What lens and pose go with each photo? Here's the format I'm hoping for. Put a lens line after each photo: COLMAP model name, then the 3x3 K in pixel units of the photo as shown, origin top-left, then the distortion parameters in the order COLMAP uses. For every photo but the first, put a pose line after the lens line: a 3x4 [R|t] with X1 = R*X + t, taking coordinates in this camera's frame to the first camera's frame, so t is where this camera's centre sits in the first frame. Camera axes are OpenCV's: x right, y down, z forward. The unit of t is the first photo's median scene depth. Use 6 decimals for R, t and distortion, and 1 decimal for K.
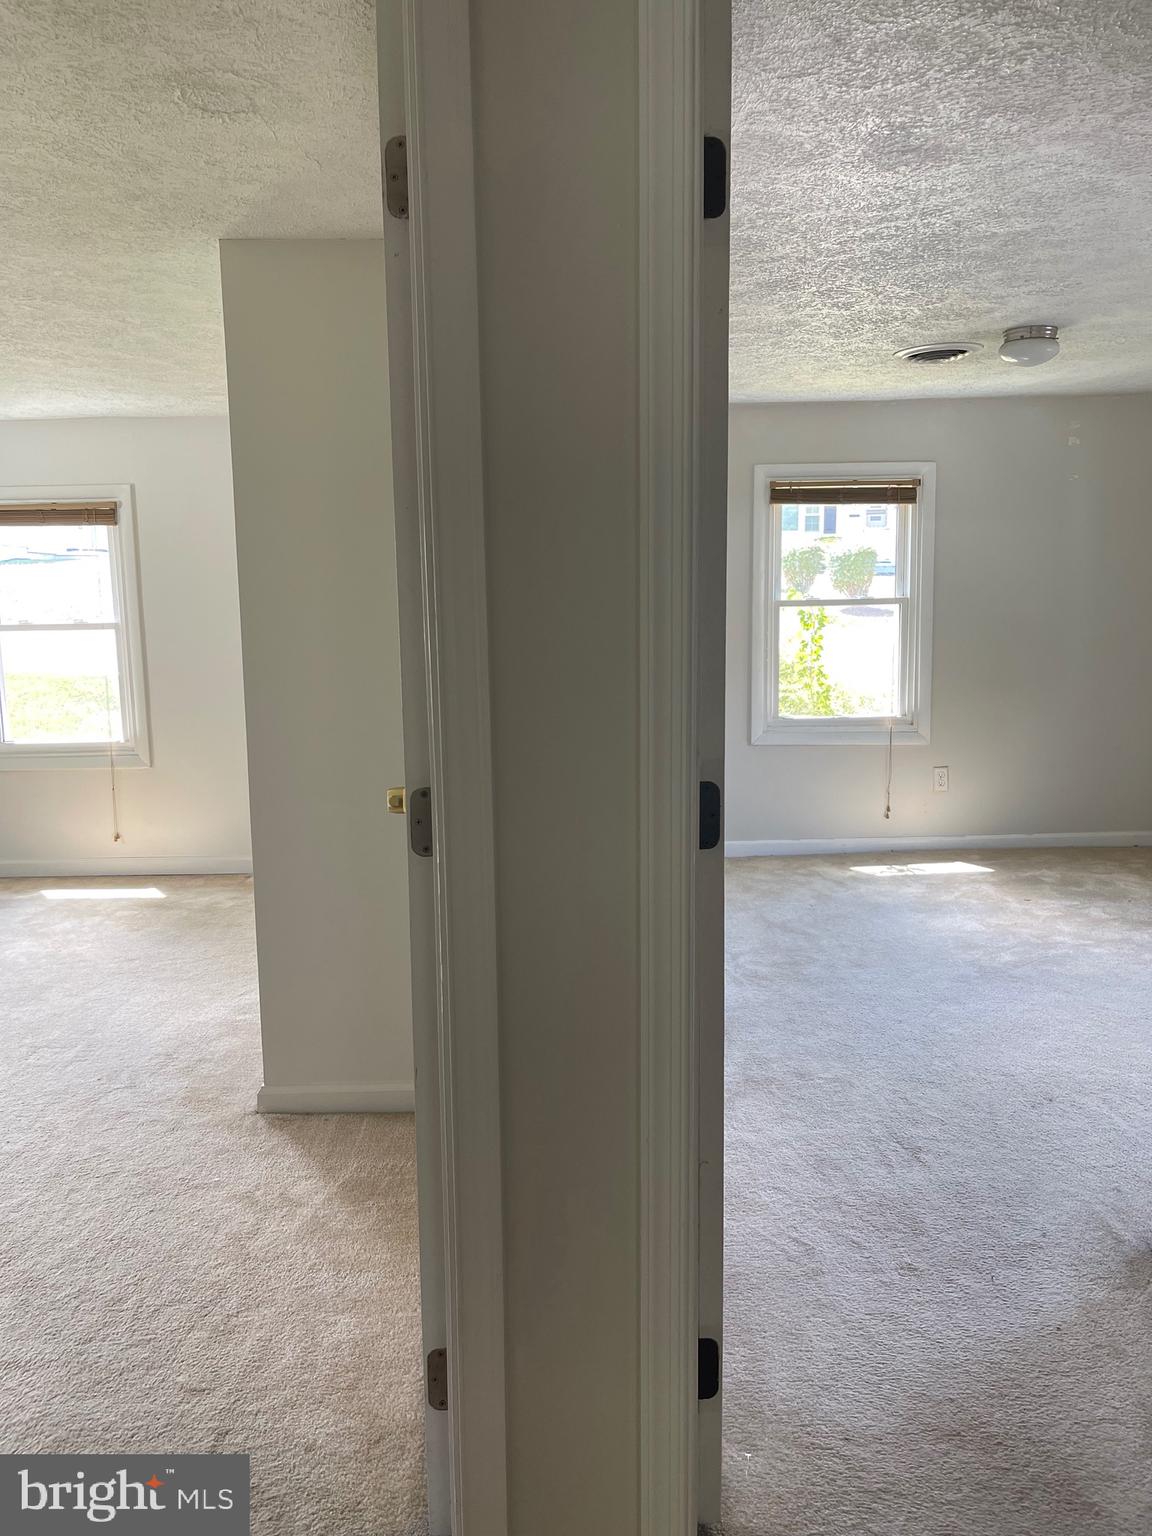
lens RADIAL K [[1158.3, 0, 575.5], [0, 1158.3, 768.9], [0, 0, 1]] dist [0.063815, -0.072736]
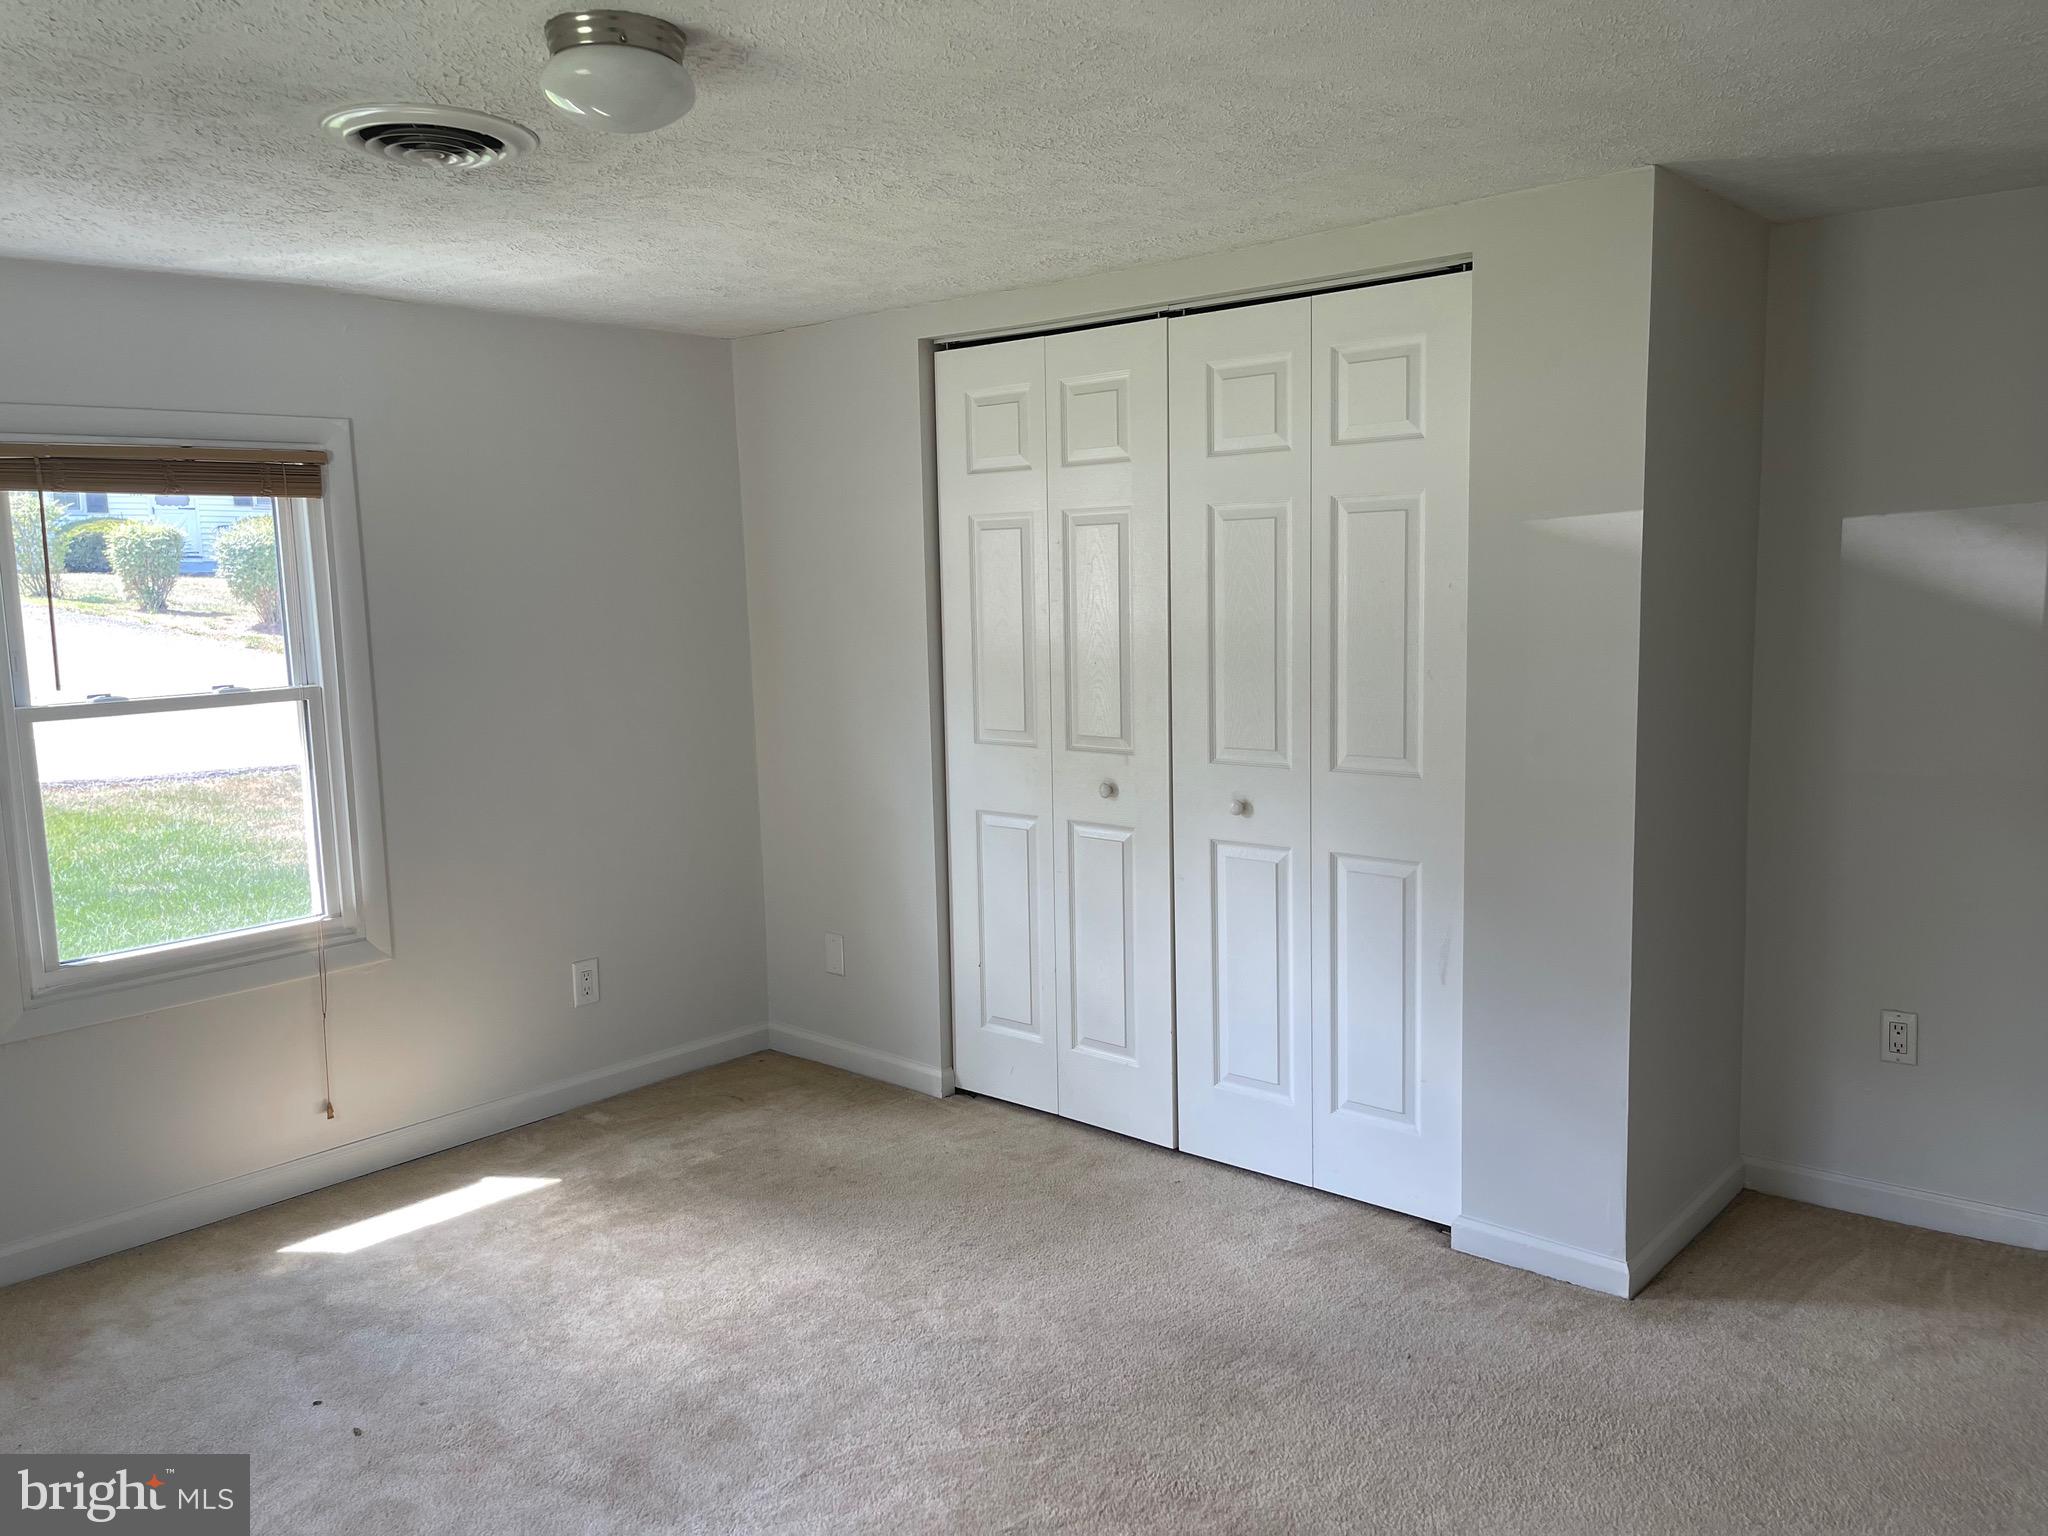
lens RADIAL K [[1544.5, 0, 1023.6], [0, 1544.5, 766.6], [0, 0, 1]] dist [0.063815, -0.072736]
pose [[0.665829, -0.091201, 0.740510, -0.690460], [0.124330, 0.992186, 0.010407, -0.059210], [-0.735673, 0.085138, 0.671965, 0.319880]]
